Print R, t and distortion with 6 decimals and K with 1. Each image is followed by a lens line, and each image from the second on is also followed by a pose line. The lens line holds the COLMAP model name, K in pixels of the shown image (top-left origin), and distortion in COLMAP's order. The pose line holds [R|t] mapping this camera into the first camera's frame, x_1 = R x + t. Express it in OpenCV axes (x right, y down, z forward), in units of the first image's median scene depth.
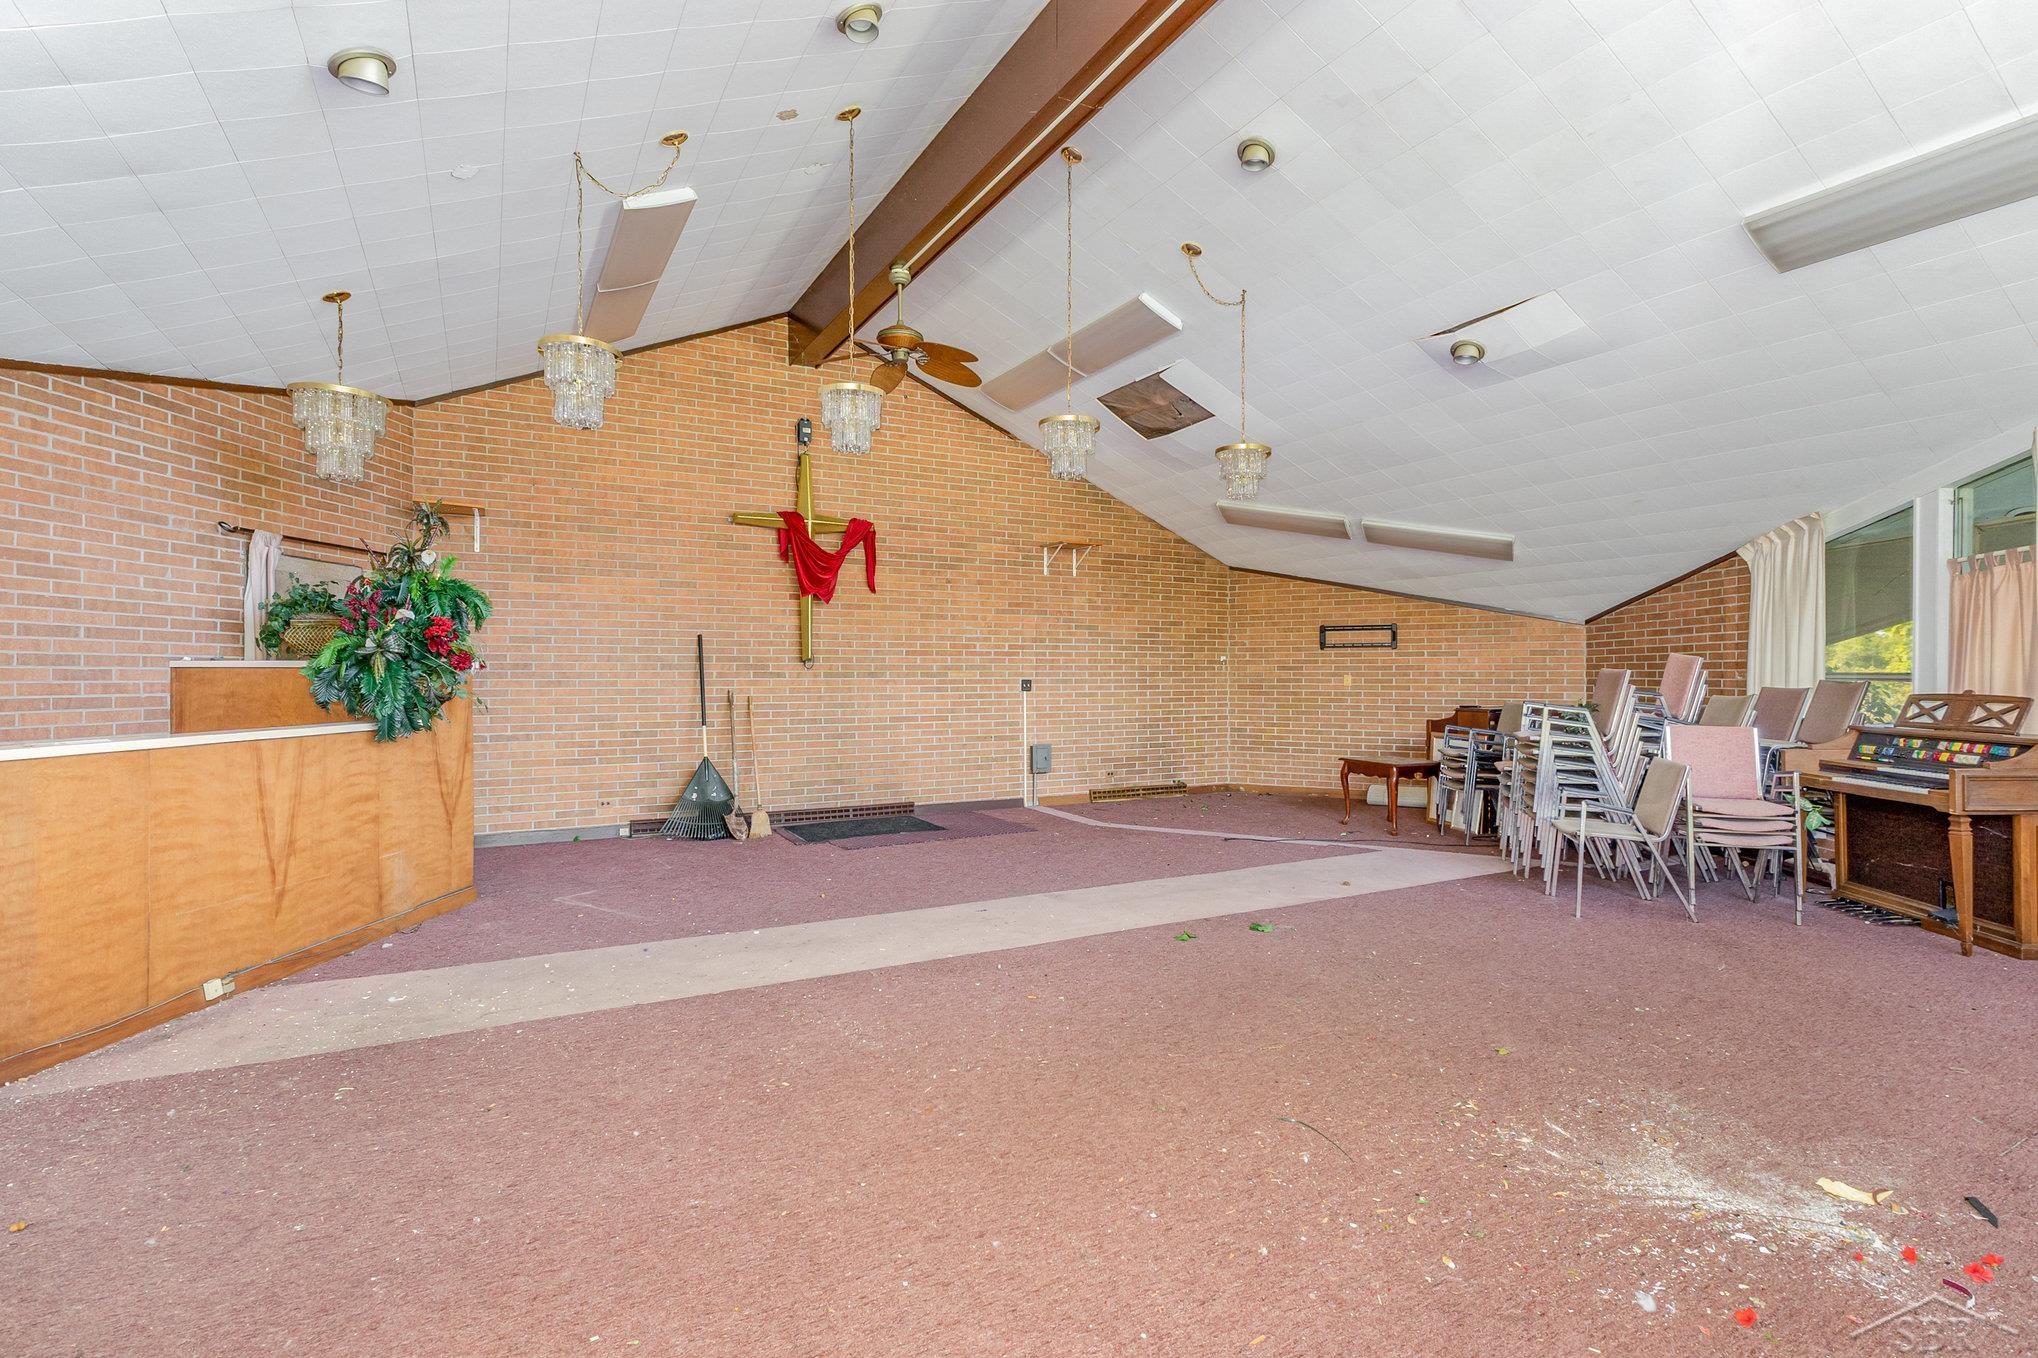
lens RADIAL K [[980.4, 0, 1022.1], [0, 980.4, 675.7], [0, 0, 1]] dist [0.001560, -0.000286]
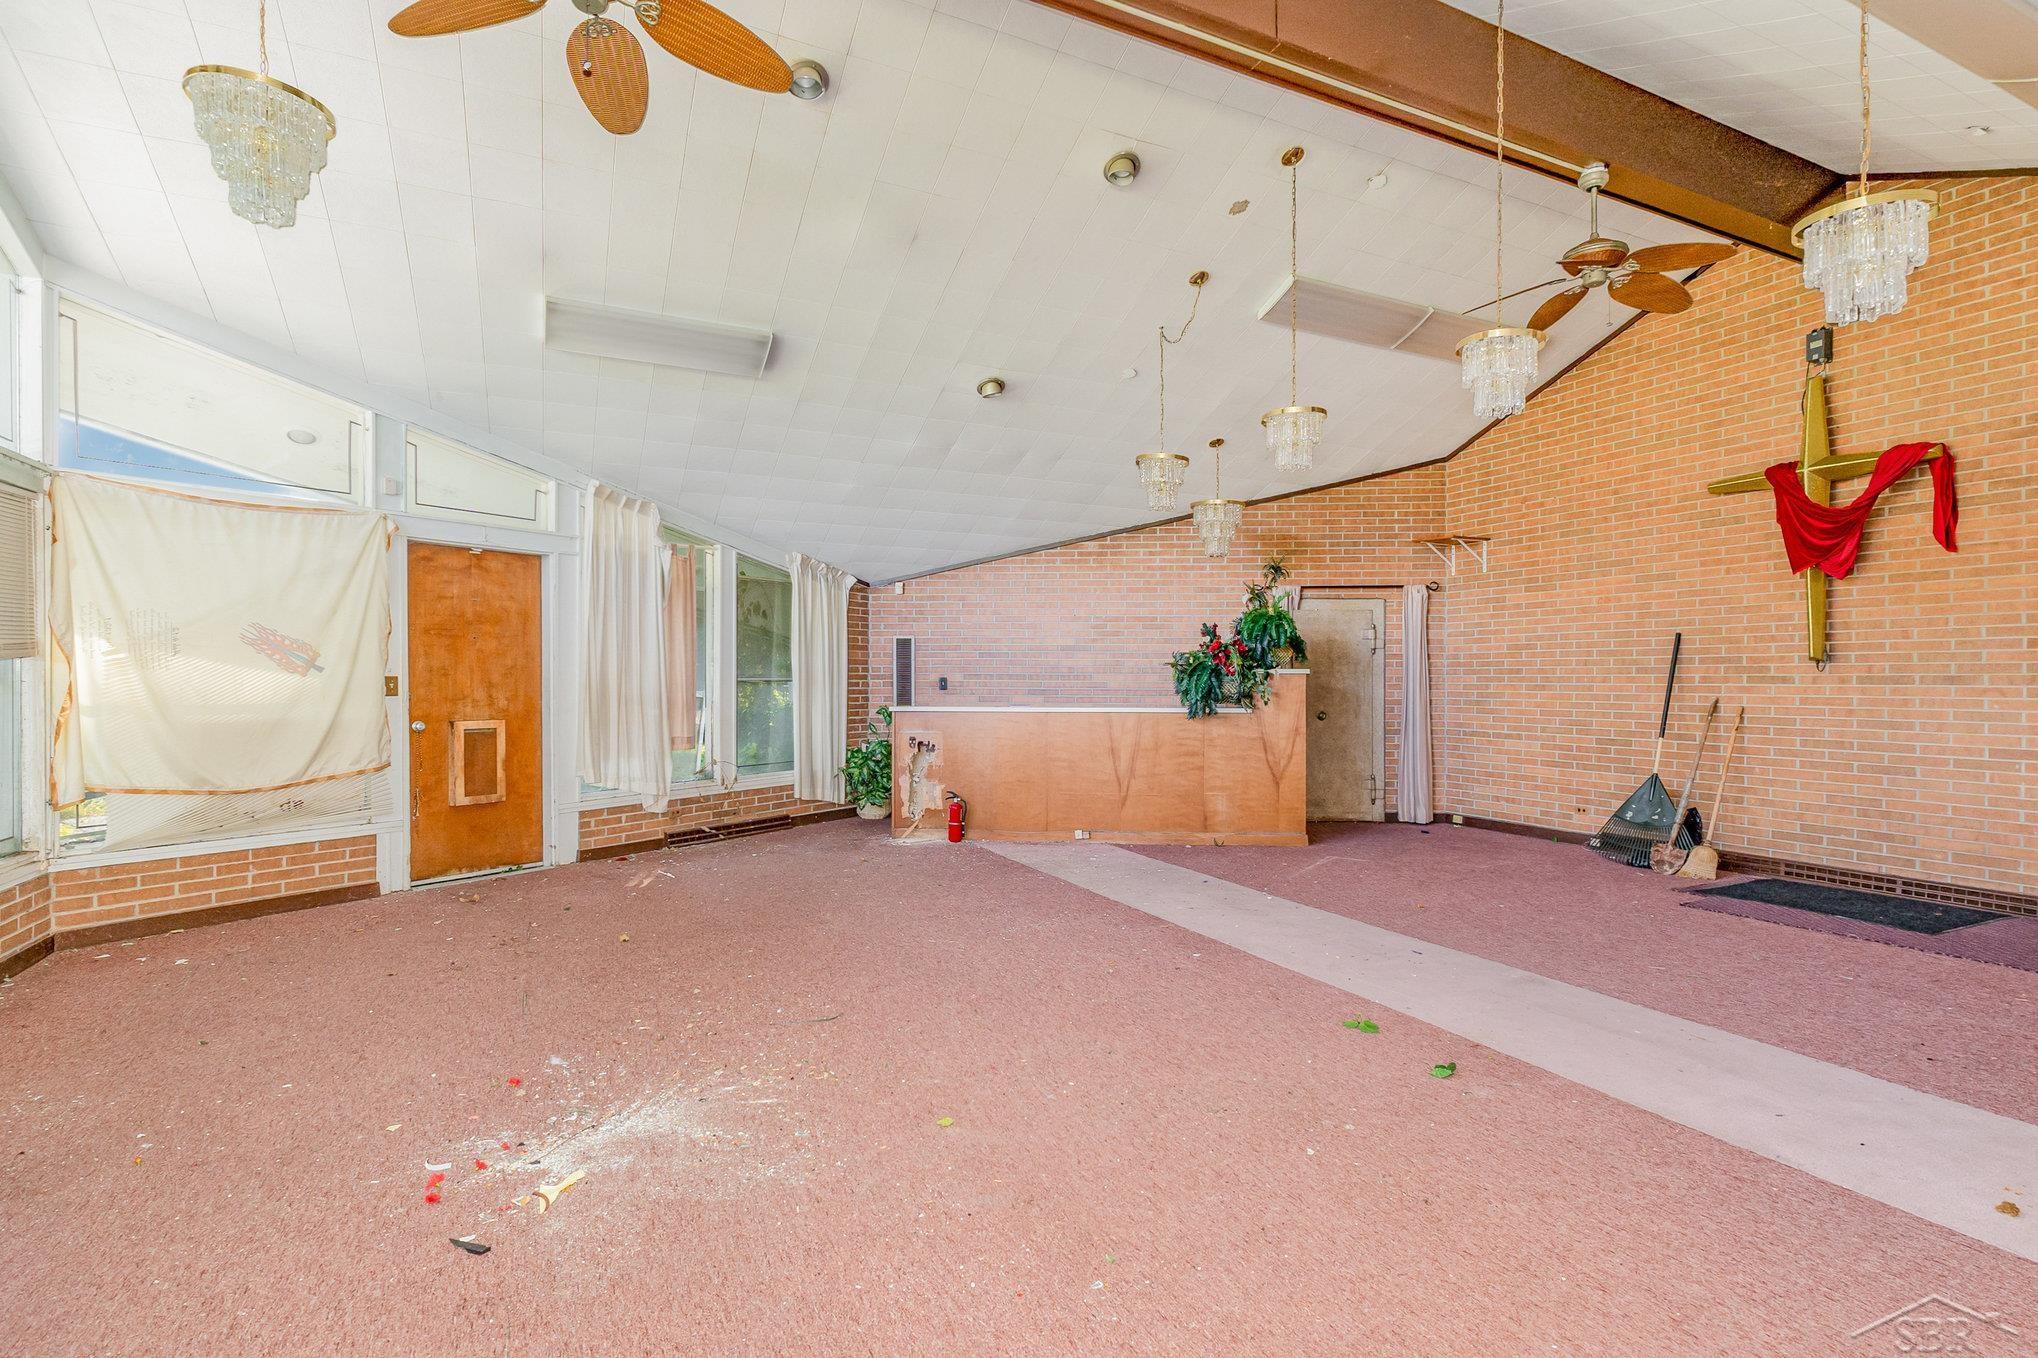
lens RADIAL K [[980.4, 0, 1022.1], [0, 980.4, 675.7], [0, 0, 1]] dist [0.001560, -0.000286]
pose [[-0.052597, -0.002732, -0.998612, 0.594648], [-0.003527, 0.999991, -0.002550, 0.000077], [0.998610, 0.003388, -0.052606, 0.495876]]
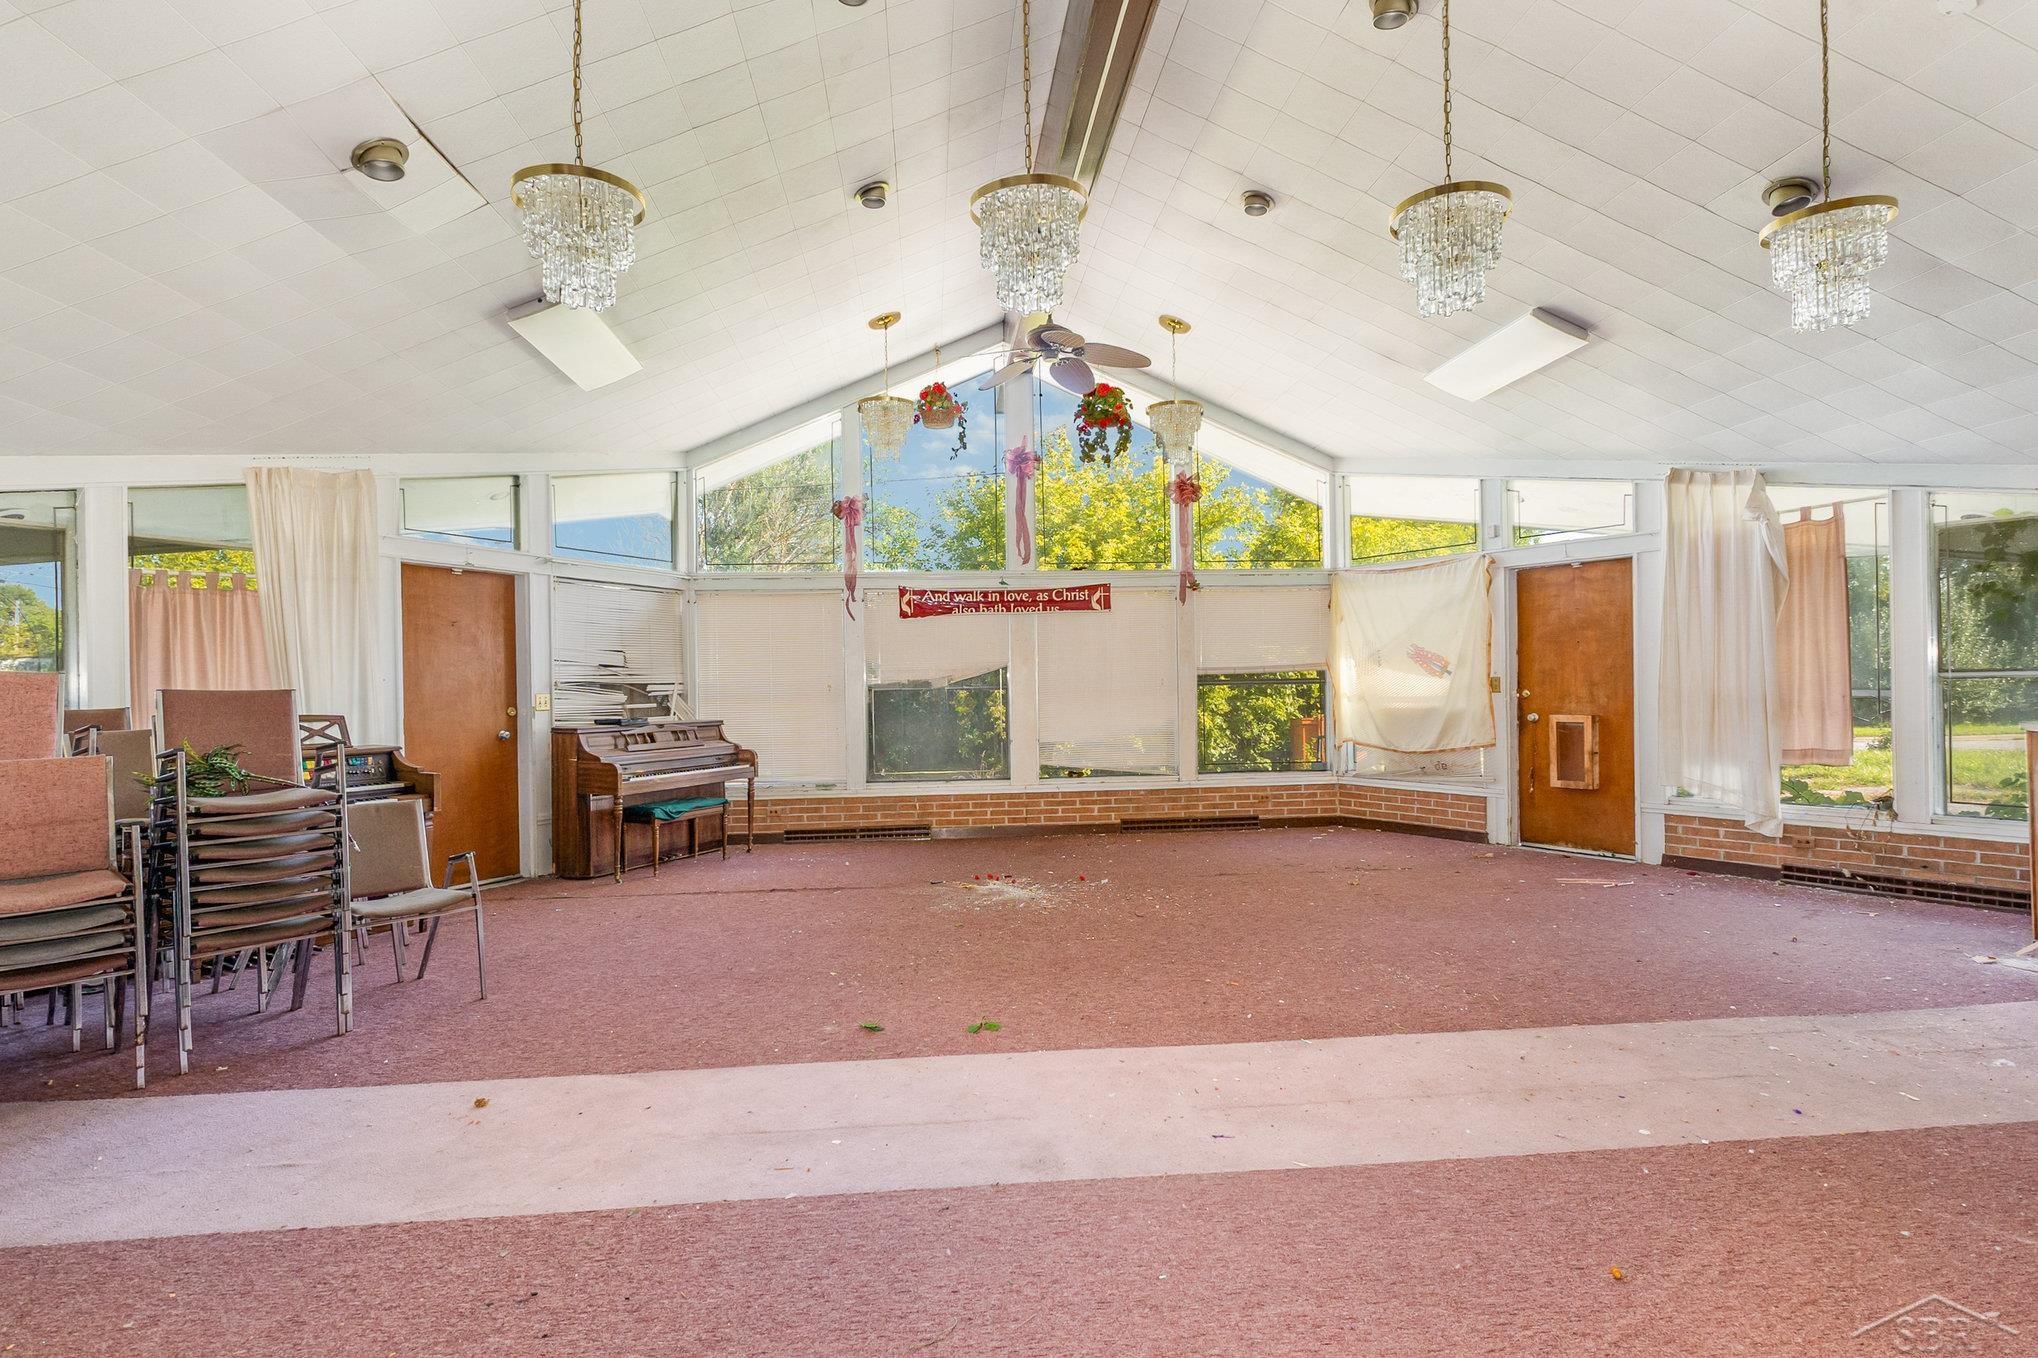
lens RADIAL K [[998.7, 0, 1019.0], [0, 998.7, 679.0], [0, 0, 1]] dist [0.000685, 0.000052]
pose [[-0.915256, 0.014085, 0.402627, -0.113417], [0.015210, 0.999884, -0.000405, -0.004919], [-0.402587, 0.005754, -0.915364, 1.087050]]
